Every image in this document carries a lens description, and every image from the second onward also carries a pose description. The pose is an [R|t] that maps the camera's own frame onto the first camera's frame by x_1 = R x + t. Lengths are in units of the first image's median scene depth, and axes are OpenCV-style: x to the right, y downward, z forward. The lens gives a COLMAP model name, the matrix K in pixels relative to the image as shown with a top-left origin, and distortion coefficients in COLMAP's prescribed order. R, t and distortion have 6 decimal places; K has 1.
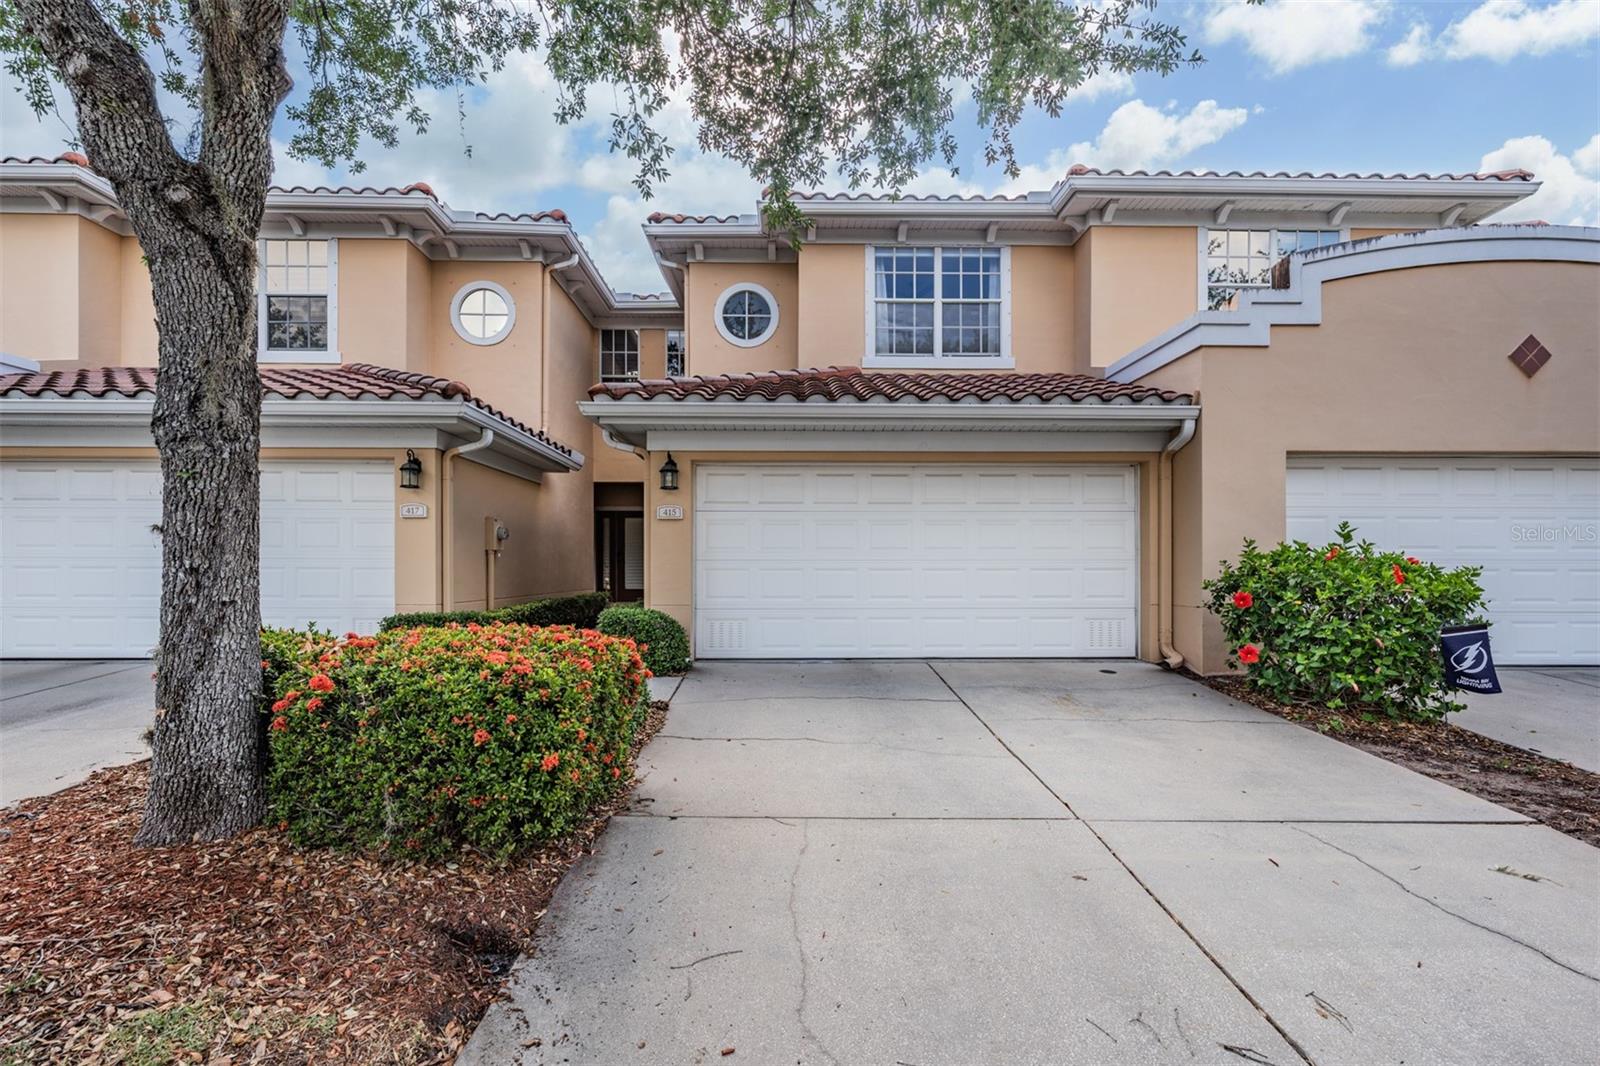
lens RADIAL K [[686.8, 0, 799.6], [0, 686.8, 512.0], [0, 0, 1]] dist [0.001540, -0.000226]
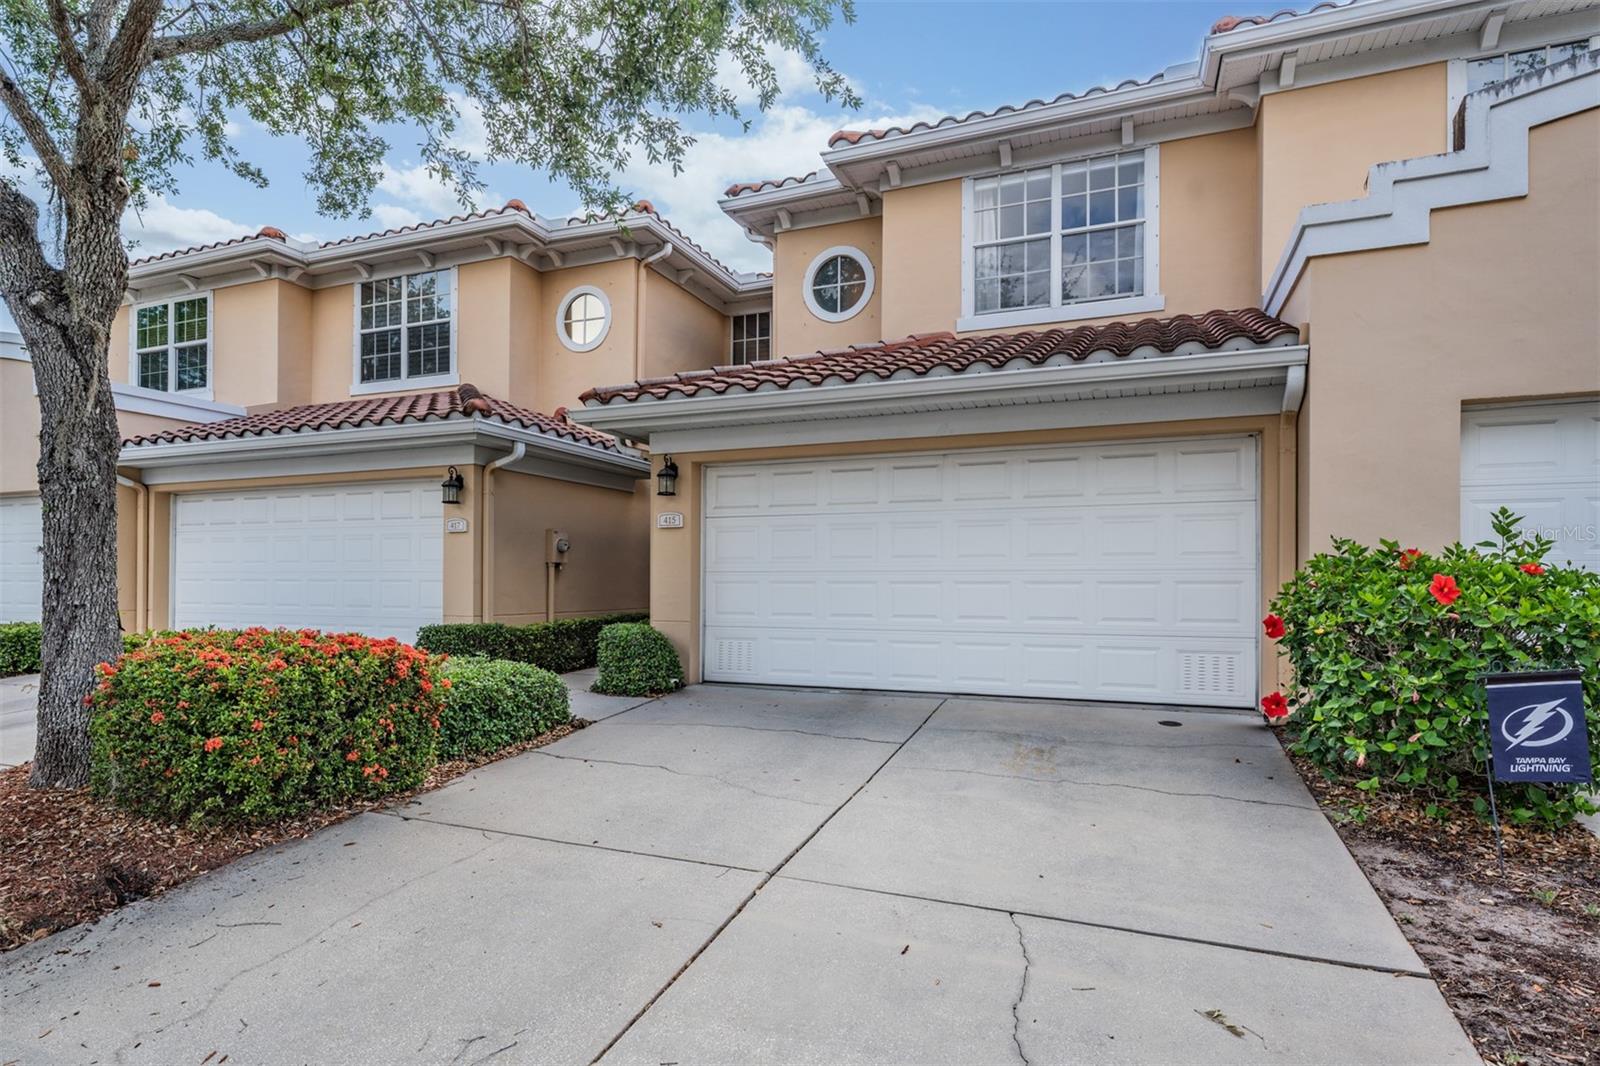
lens RADIAL K [[844.1, 0, 796.5], [0, 844.1, 506.8], [0, 0, 1]] dist [0.003238, -0.000438]
pose [[0.921723, -0.033264, -0.386421, 0.393578], [0.030317, 0.999446, -0.013720, 0.003161], [0.386663, 0.000931, 0.922221, 0.020412]]
